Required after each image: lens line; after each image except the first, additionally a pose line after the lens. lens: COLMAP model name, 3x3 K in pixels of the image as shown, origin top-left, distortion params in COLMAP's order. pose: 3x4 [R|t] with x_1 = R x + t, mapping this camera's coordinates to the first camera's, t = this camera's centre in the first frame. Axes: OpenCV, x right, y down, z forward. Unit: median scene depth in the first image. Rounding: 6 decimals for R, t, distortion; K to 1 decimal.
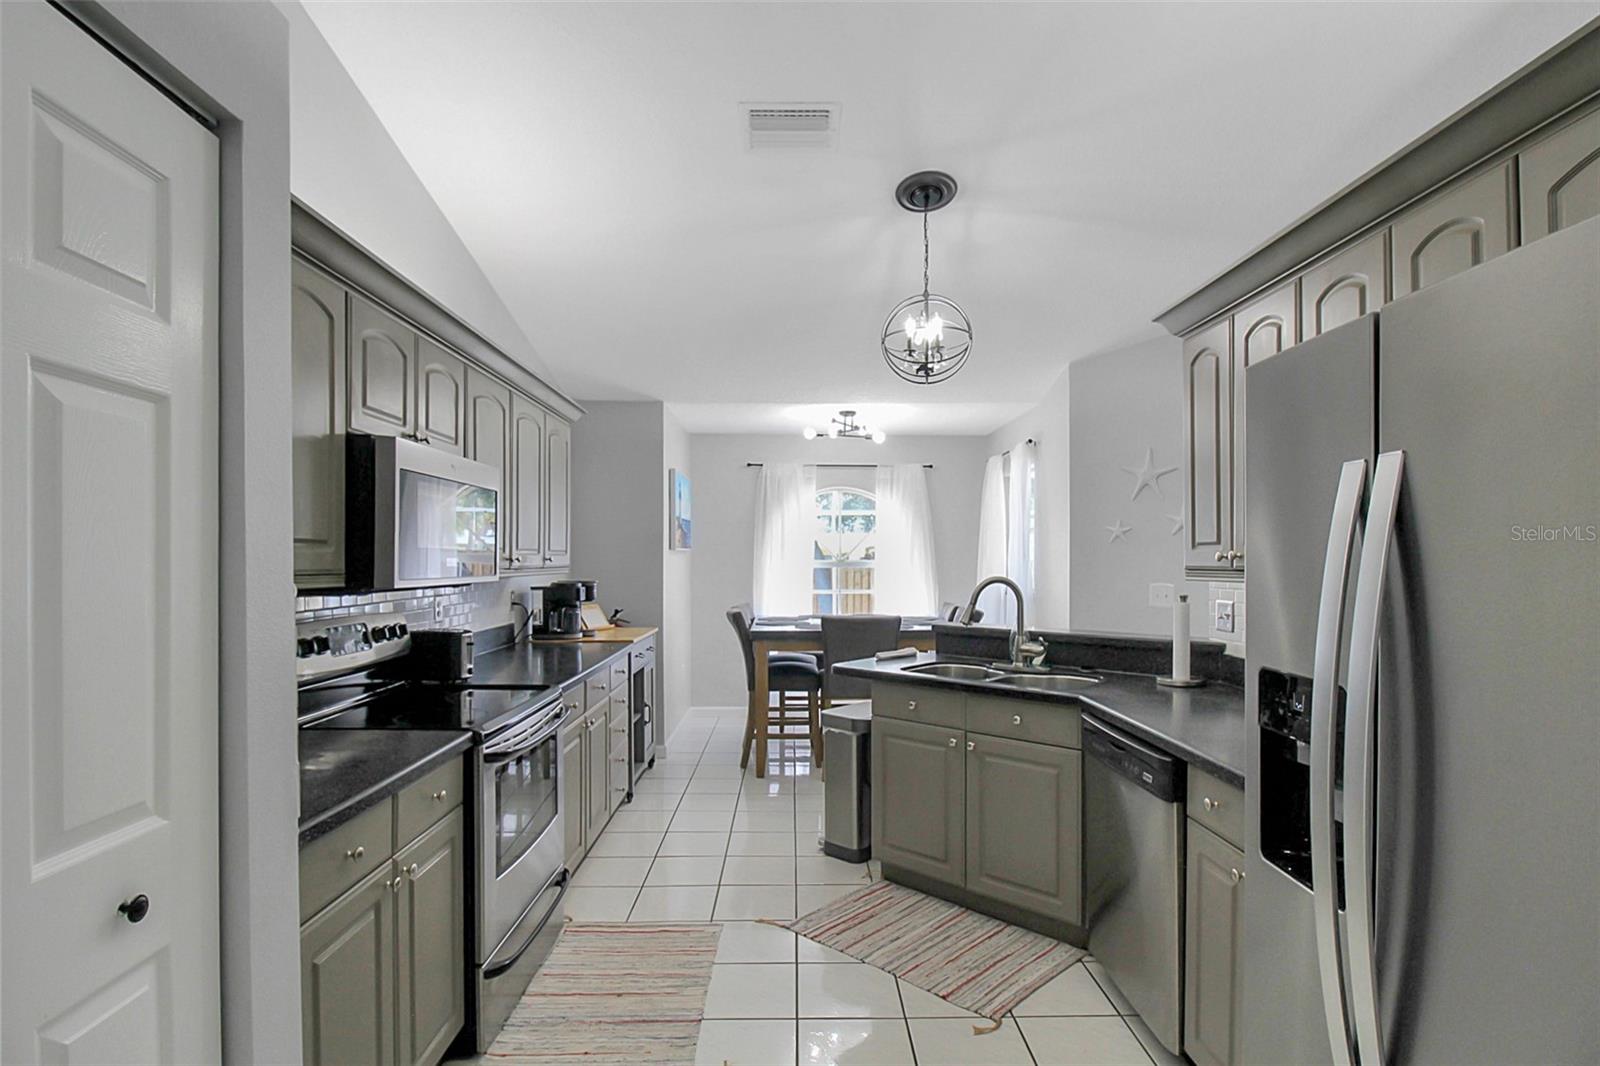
lens RADIAL K [[779.2, 0, 805.2], [0, 779.2, 565.8], [0, 0, 1]] dist [-0.001519, -0.021393]
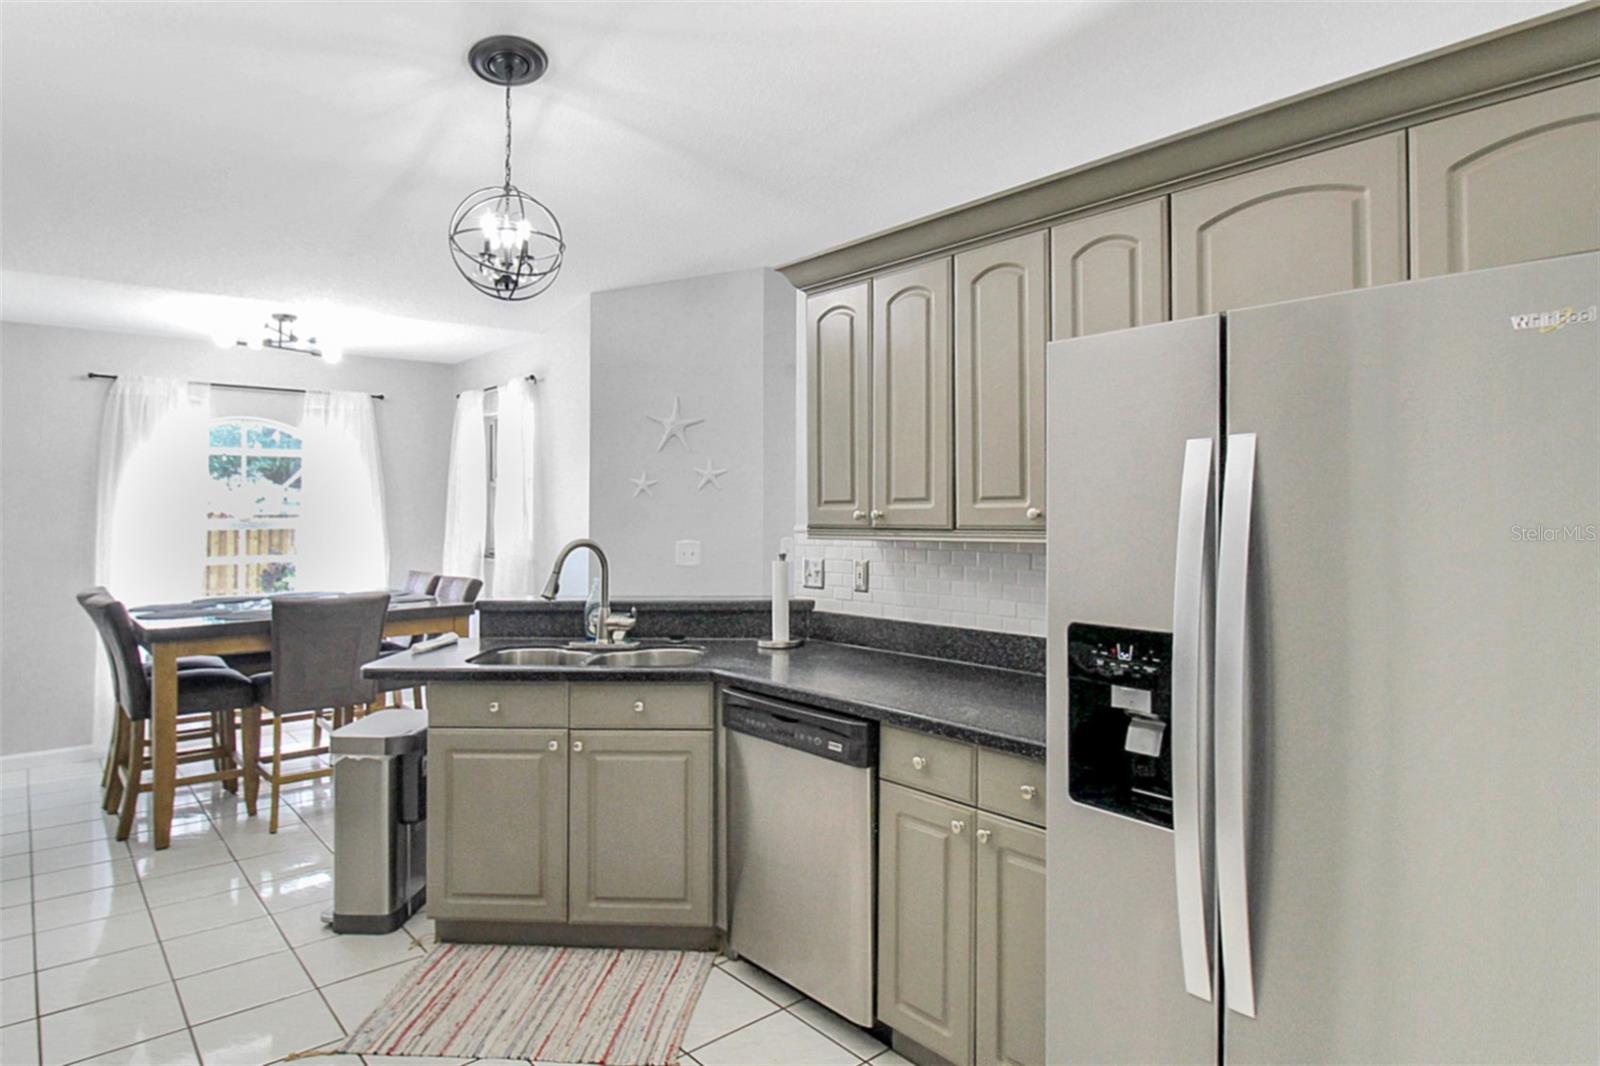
lens RADIAL K [[903.4, 0, 765.5], [0, 903.4, 504.1], [0, 0, 1]] dist [0.002790, -0.016419]
pose [[0.779160, -0.003236, 0.626817, -0.219600], [0.013409, 0.999844, -0.011507, -0.010685], [-0.626682, 0.017371, 0.779082, 0.119767]]
